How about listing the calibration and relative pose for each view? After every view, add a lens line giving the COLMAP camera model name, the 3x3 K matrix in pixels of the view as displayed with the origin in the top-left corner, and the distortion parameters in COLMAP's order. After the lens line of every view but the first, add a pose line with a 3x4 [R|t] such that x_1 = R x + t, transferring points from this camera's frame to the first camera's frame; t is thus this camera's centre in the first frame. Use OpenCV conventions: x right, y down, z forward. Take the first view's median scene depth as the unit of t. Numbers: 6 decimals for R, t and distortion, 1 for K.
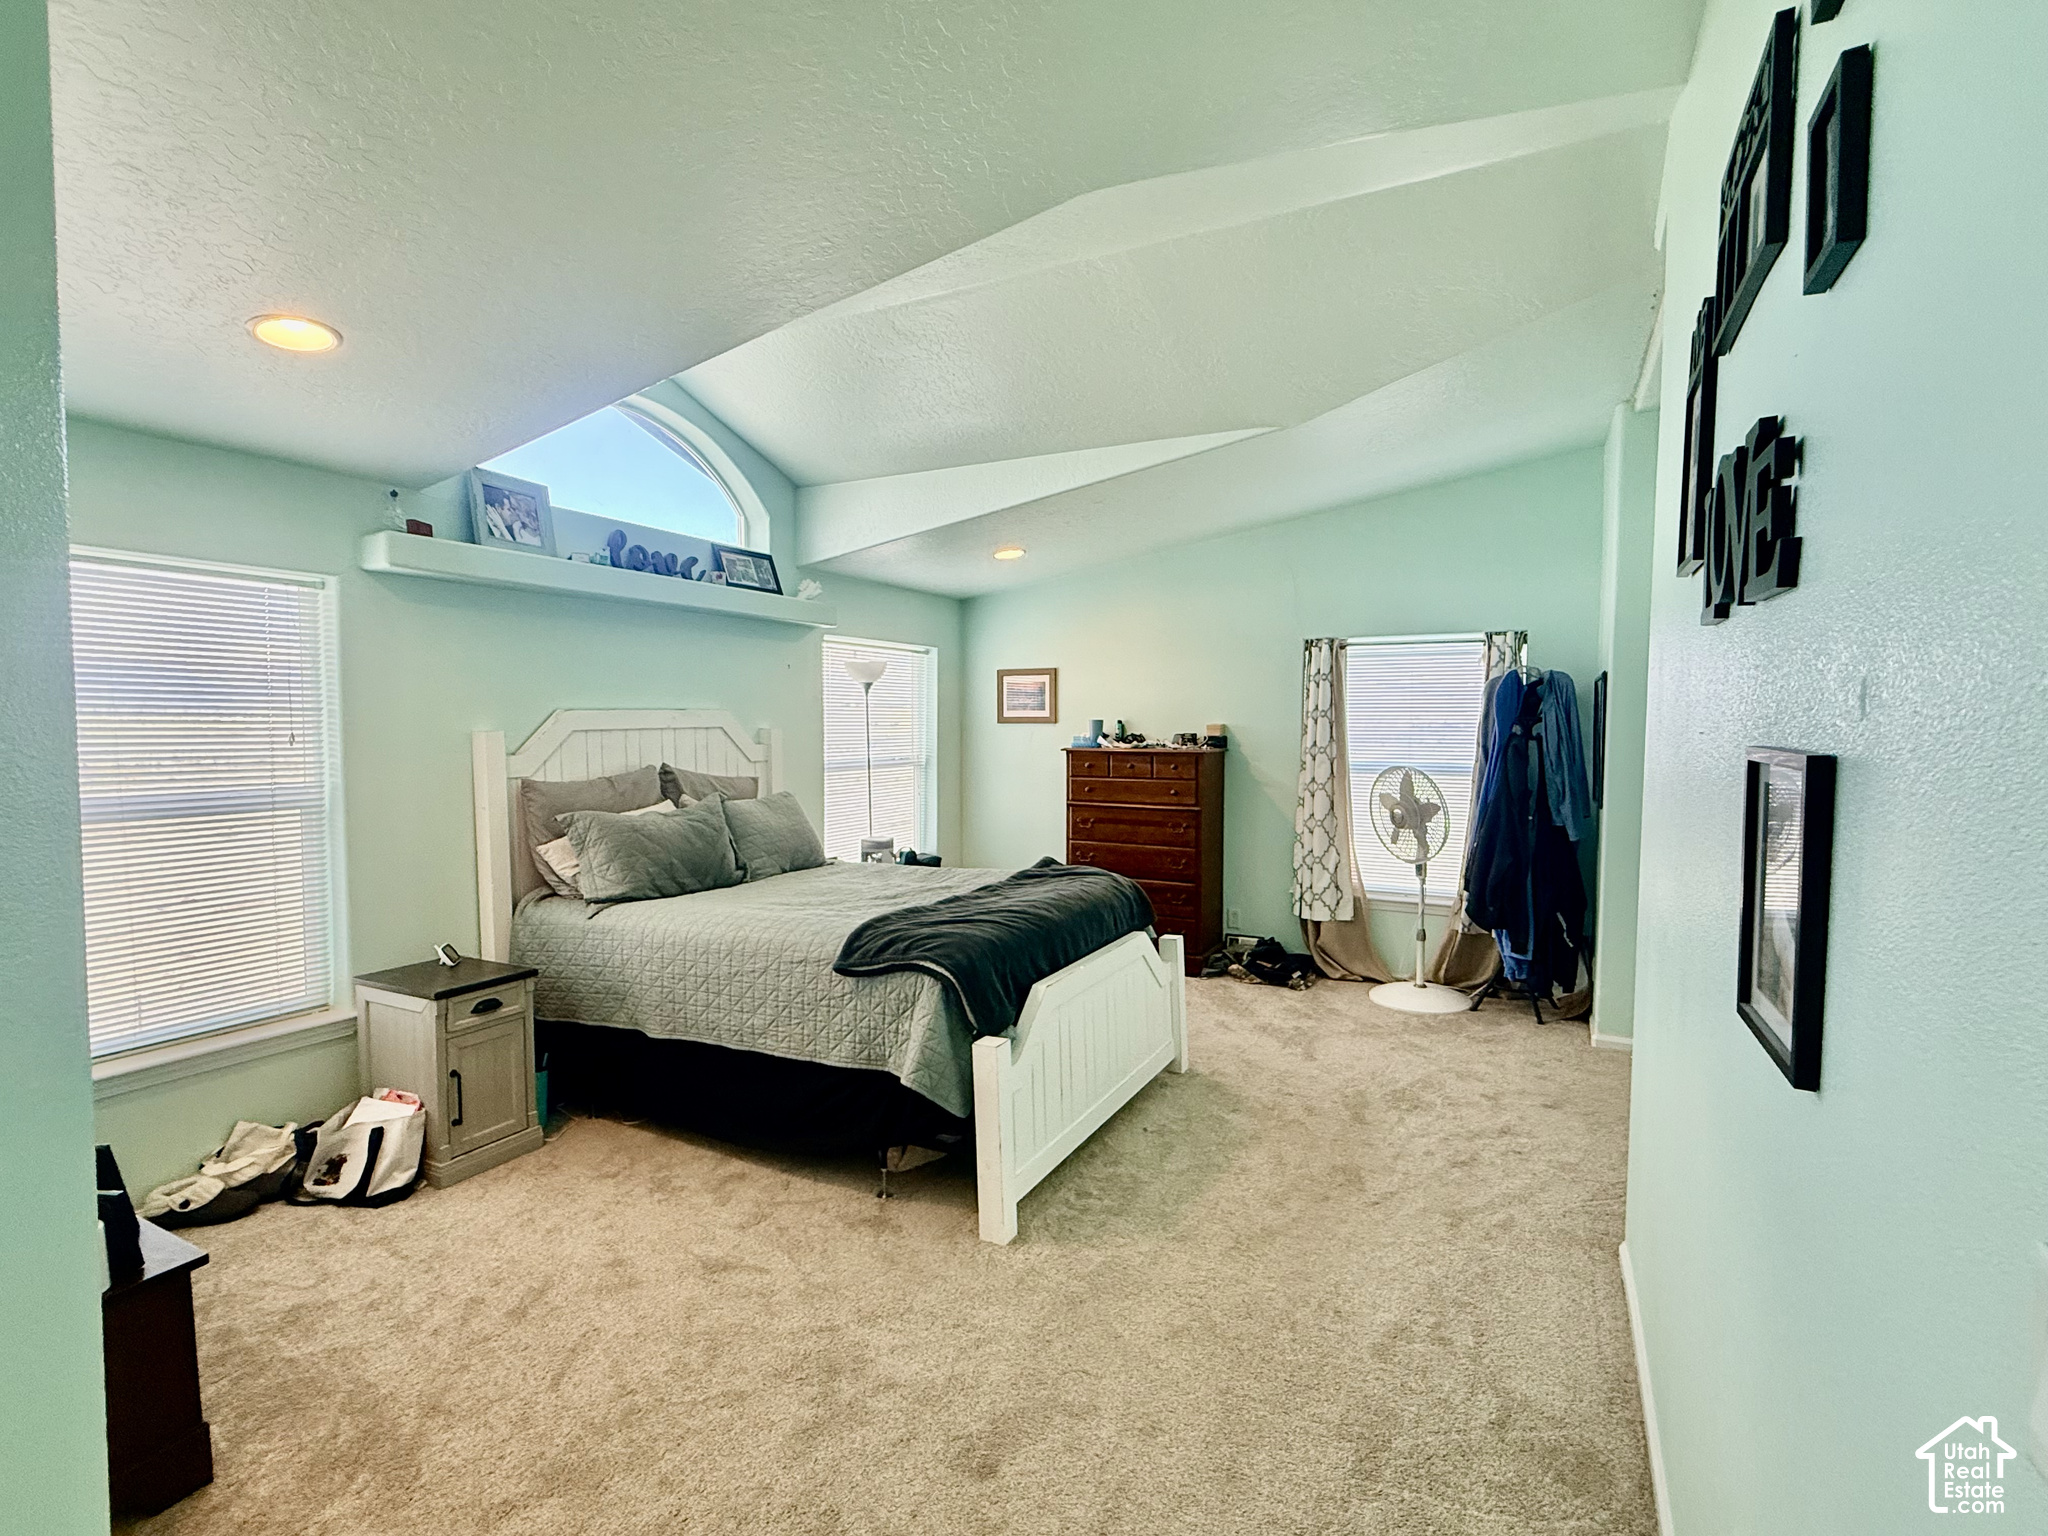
lens RADIAL K [[993.1, 0, 1017.8], [0, 993.1, 774.3], [0, 0, 1]] dist [-0.002772, -0.000202]
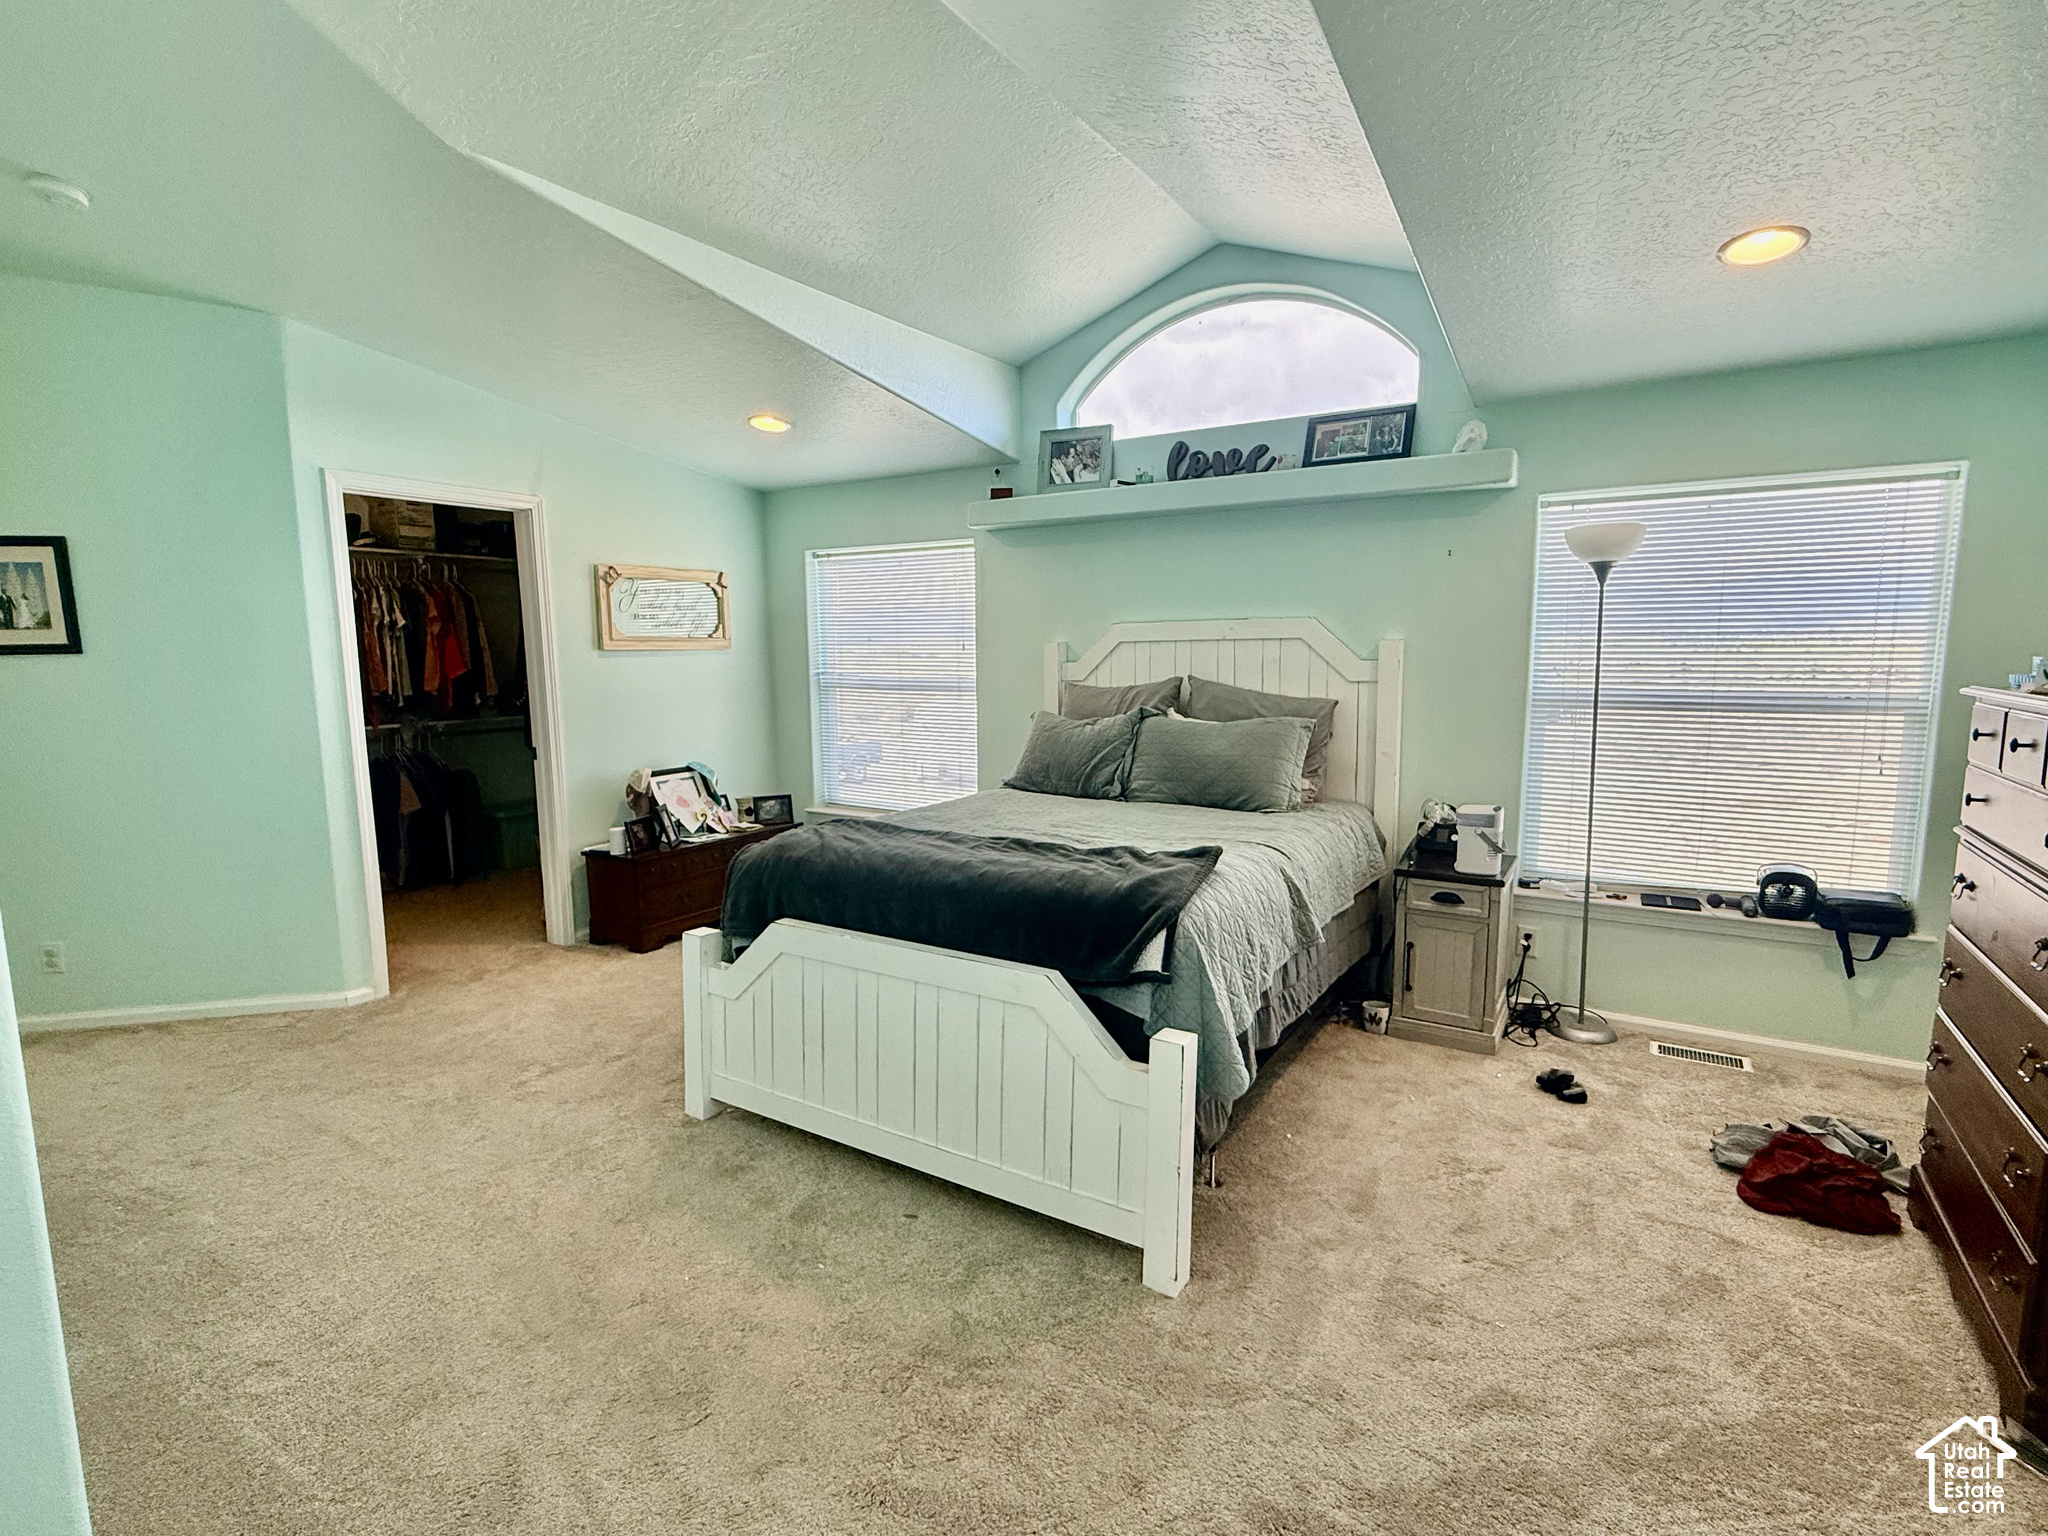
lens RADIAL K [[993.1, 0, 1015.1], [0, 993.1, 773.6], [0, 0, 1]] dist [-0.002772, -0.000202]
pose [[-0.087153, 0.123565, -0.988502, 0.693186], [-0.049705, 0.990502, 0.128198, -0.035848], [0.994954, 0.060307, -0.080184, 0.999622]]
